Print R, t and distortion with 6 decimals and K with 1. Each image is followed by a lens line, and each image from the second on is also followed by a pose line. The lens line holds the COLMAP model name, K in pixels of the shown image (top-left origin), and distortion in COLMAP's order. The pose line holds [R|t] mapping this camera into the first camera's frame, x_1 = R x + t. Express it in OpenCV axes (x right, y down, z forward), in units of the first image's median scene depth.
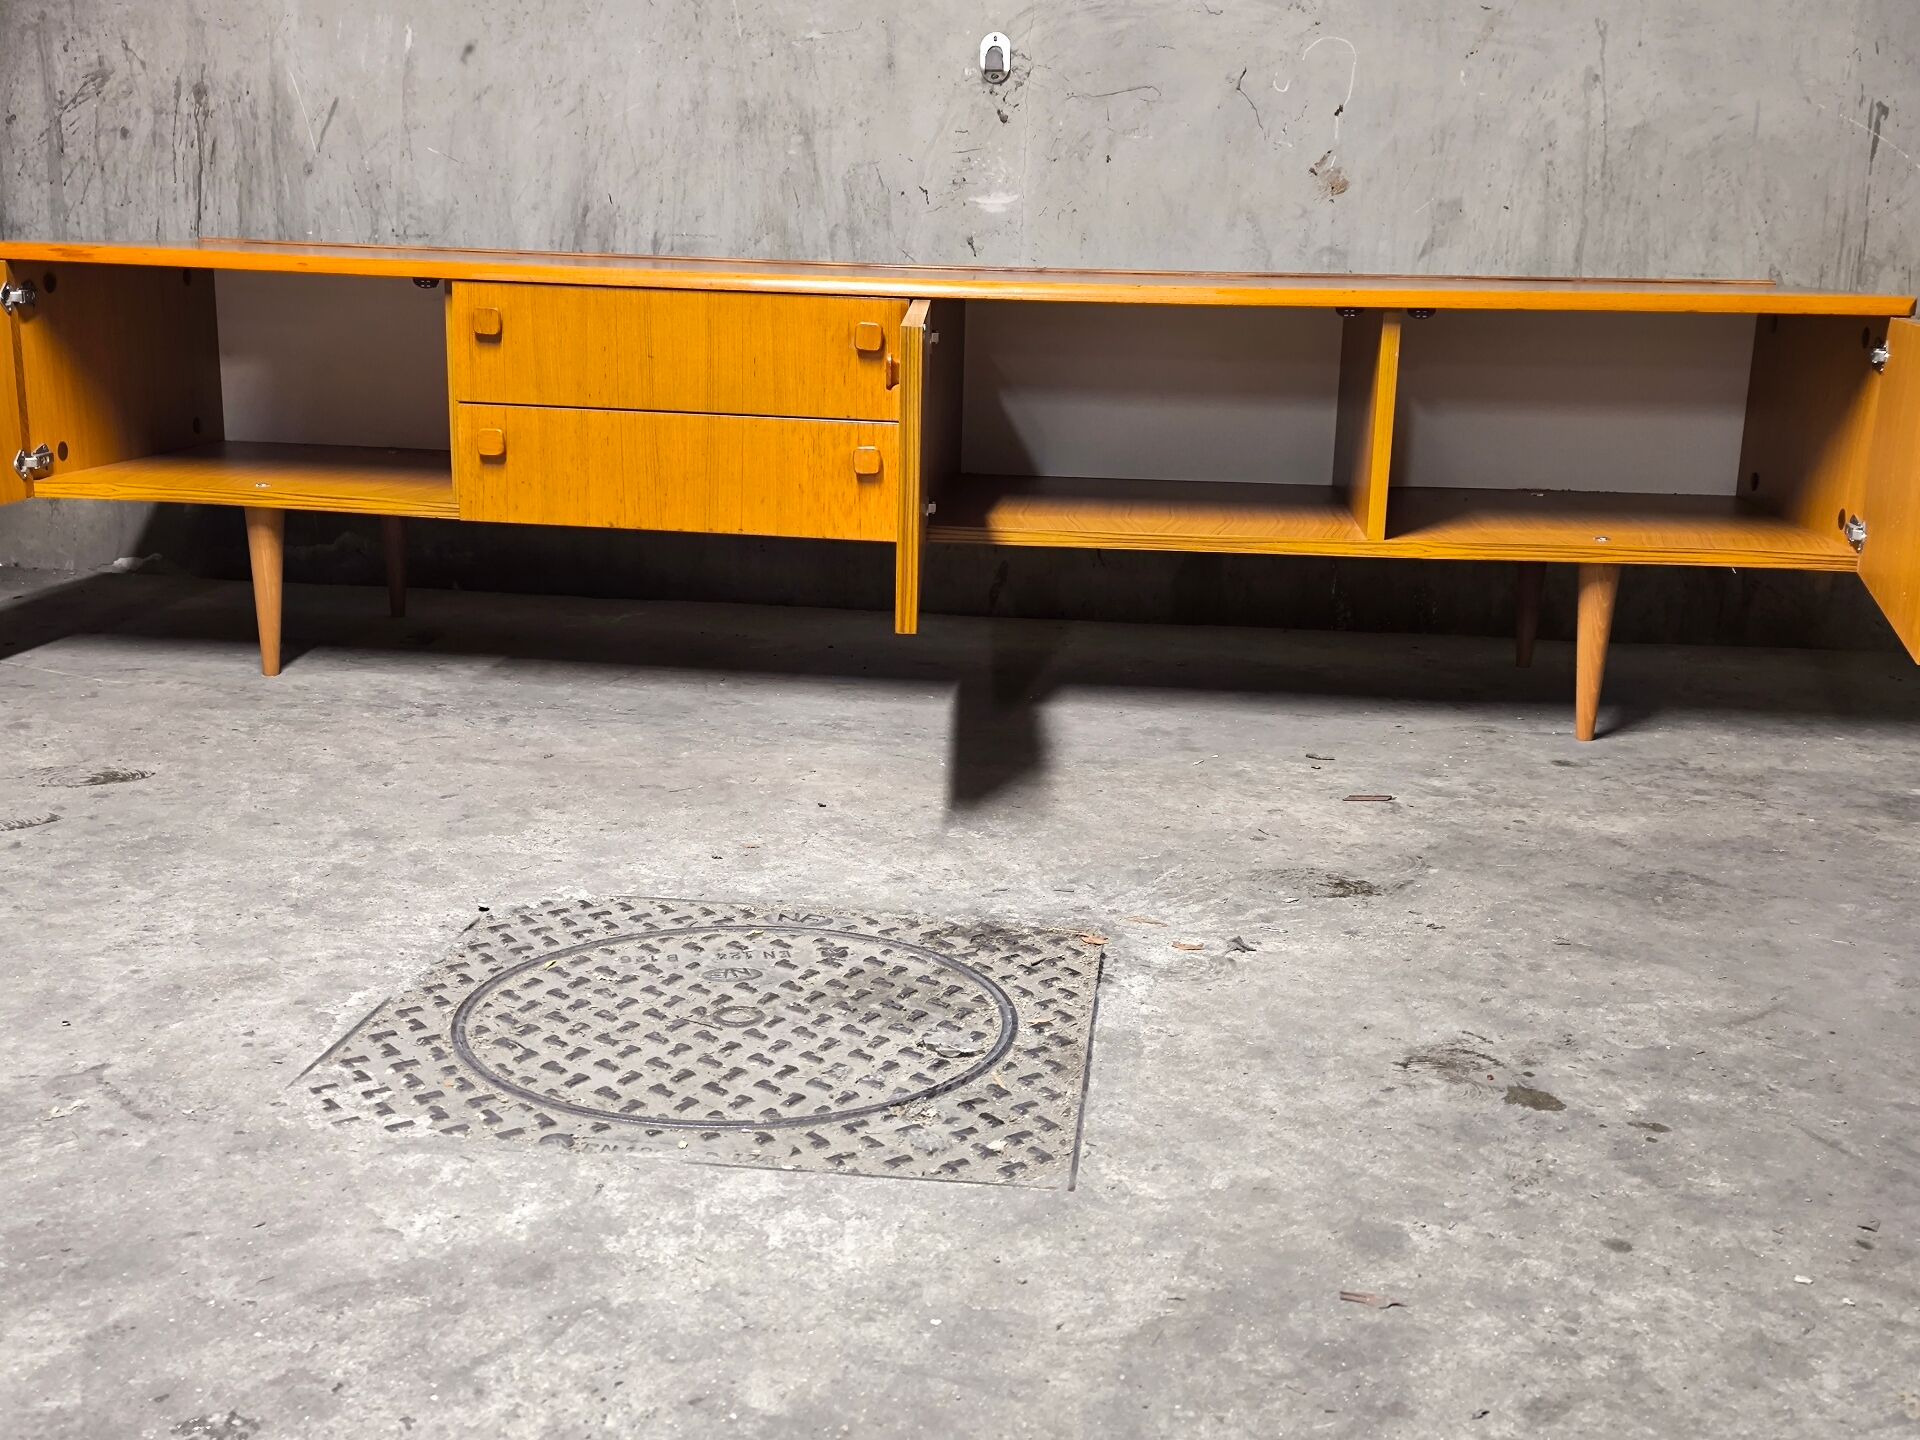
lens RADIAL K [[2036.1, 0, 953.2], [0, 2036.1, 724.5], [0, 0, 1]] dist [0.051221, 0.000000]
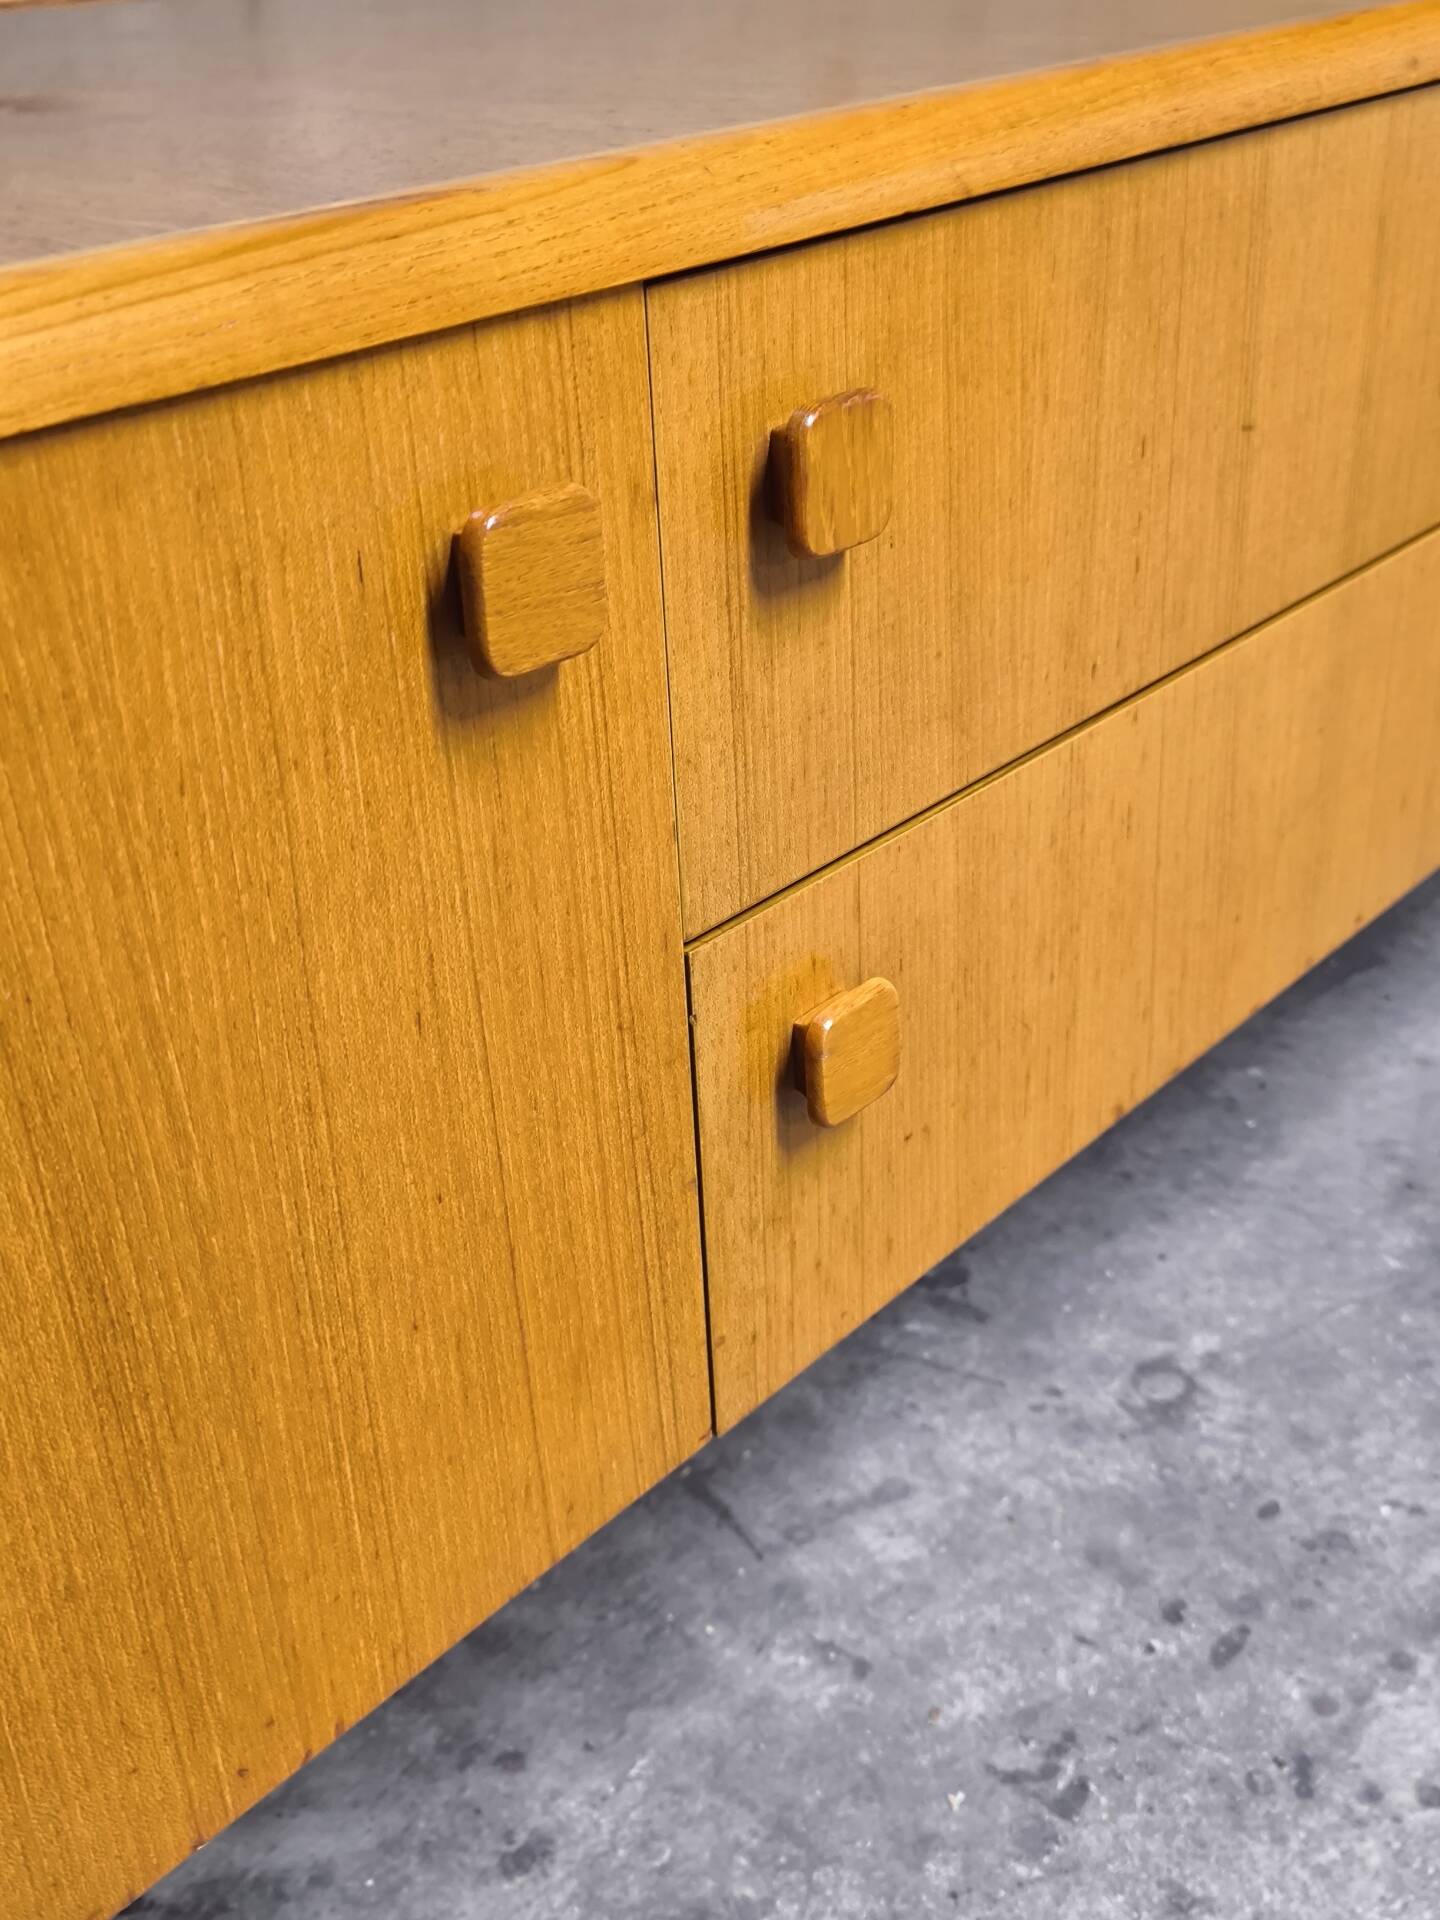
lens RADIAL K [[2085.4, 0, 701.6], [0, 2085.4, 971.6], [0, 0, 1]] dist [0.009813, 0.000000]
pose [[0.588600, -0.440751, 0.677708, -0.301943], [0.254091, 0.896685, 0.362482, -0.182067], [-0.767455, -0.041157, 0.639780, 0.714575]]
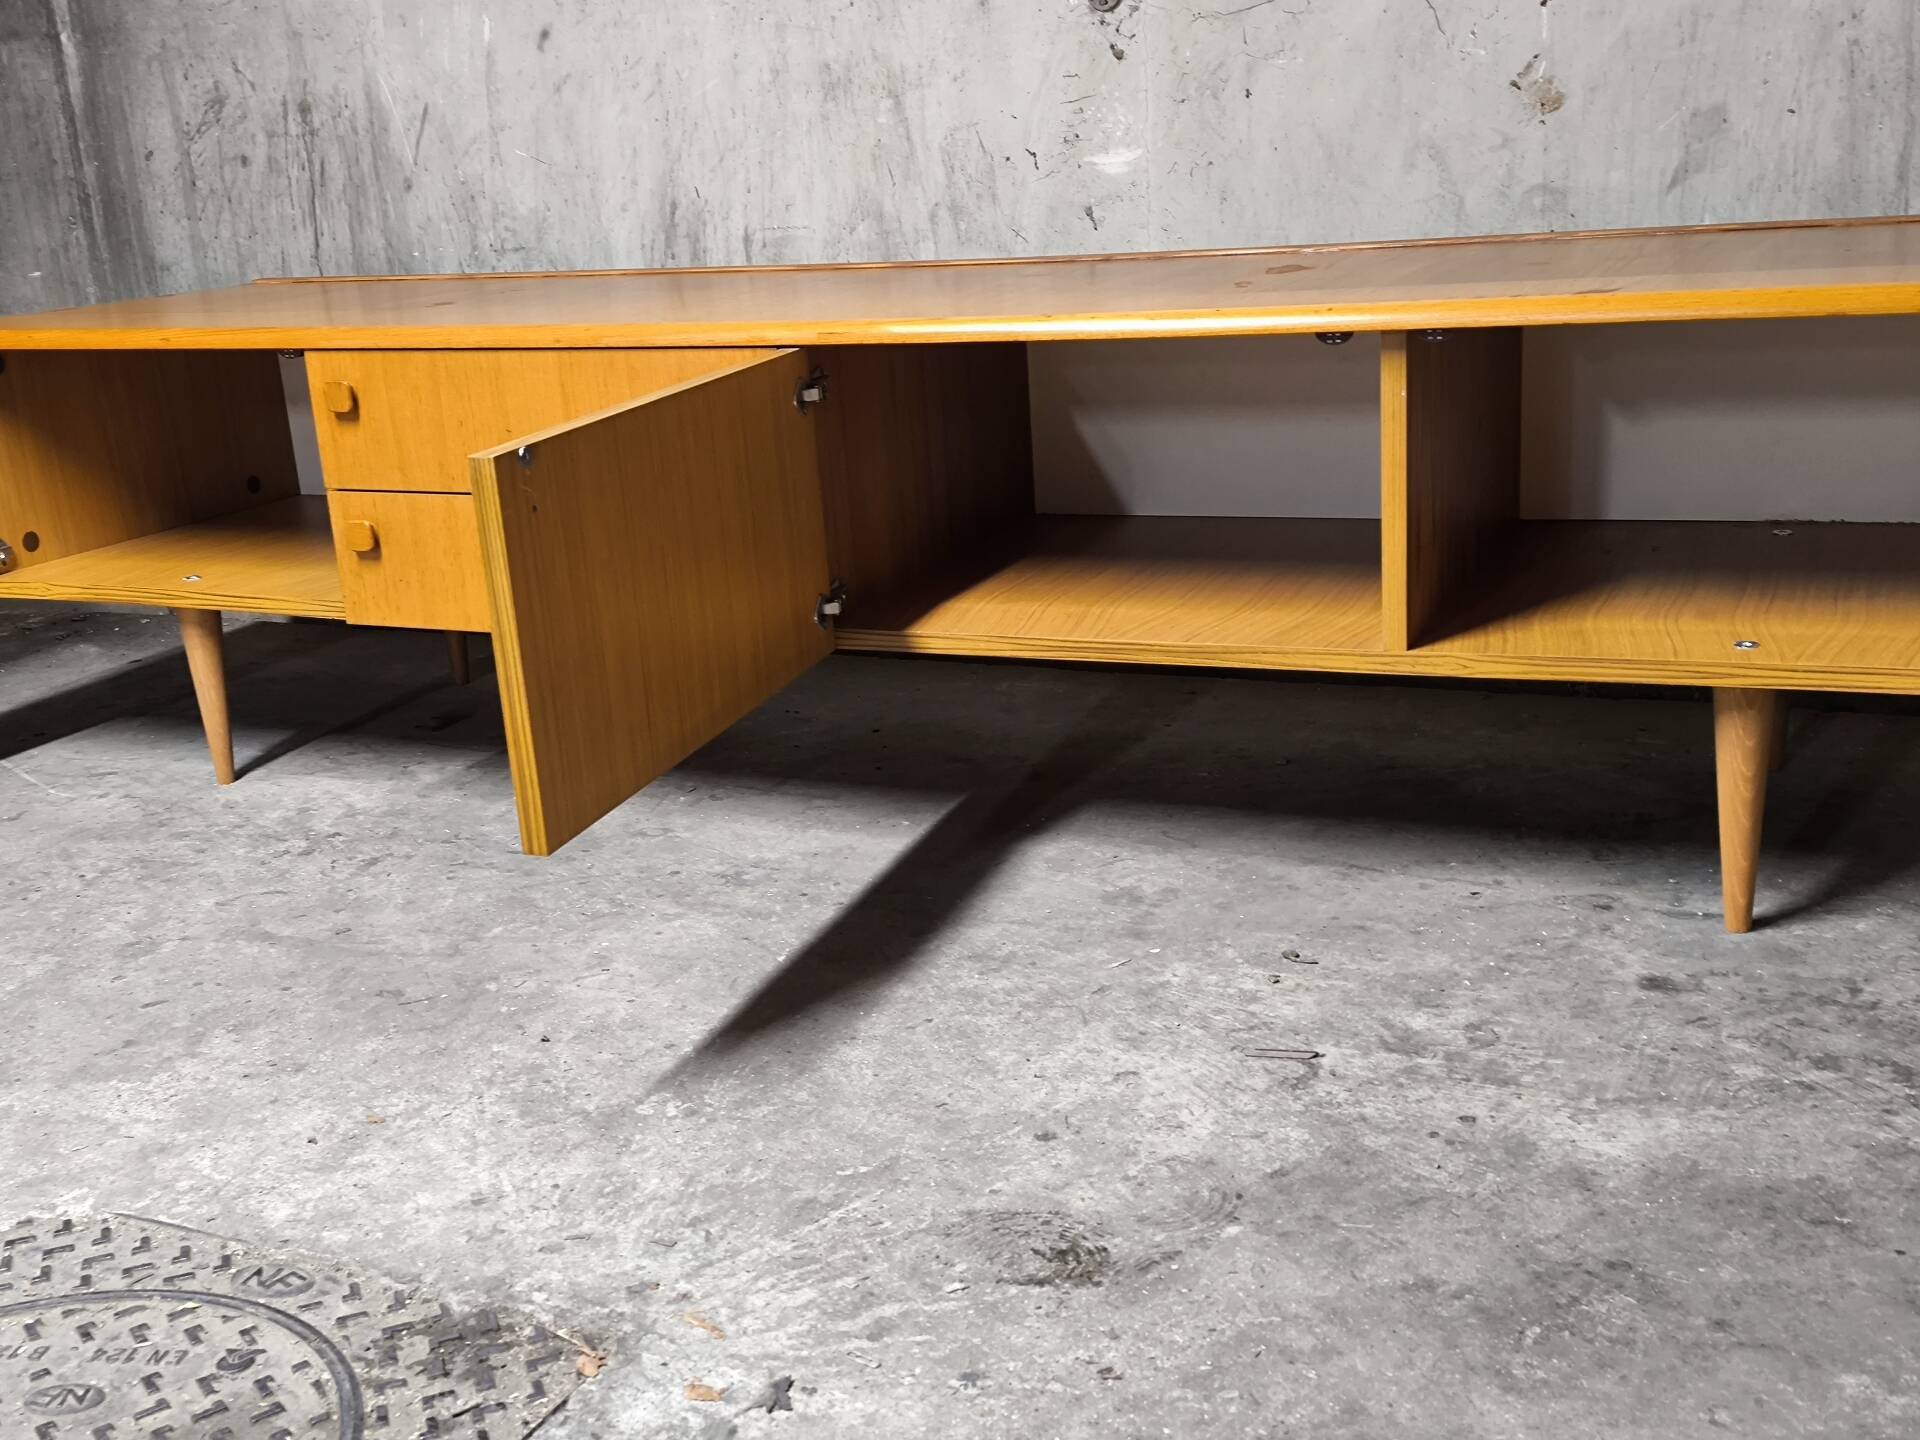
lens RADIAL K [[2036.1, 0, 950.6], [0, 2036.1, 717.4], [0, 0, 1]] dist [0.051221, 0.000000]
pose [[0.943682, 0.005887, -0.330802, 0.235690], [0.013033, 0.998404, 0.054947, -0.086218], [0.330598, -0.056164, 0.942099, 0.220639]]
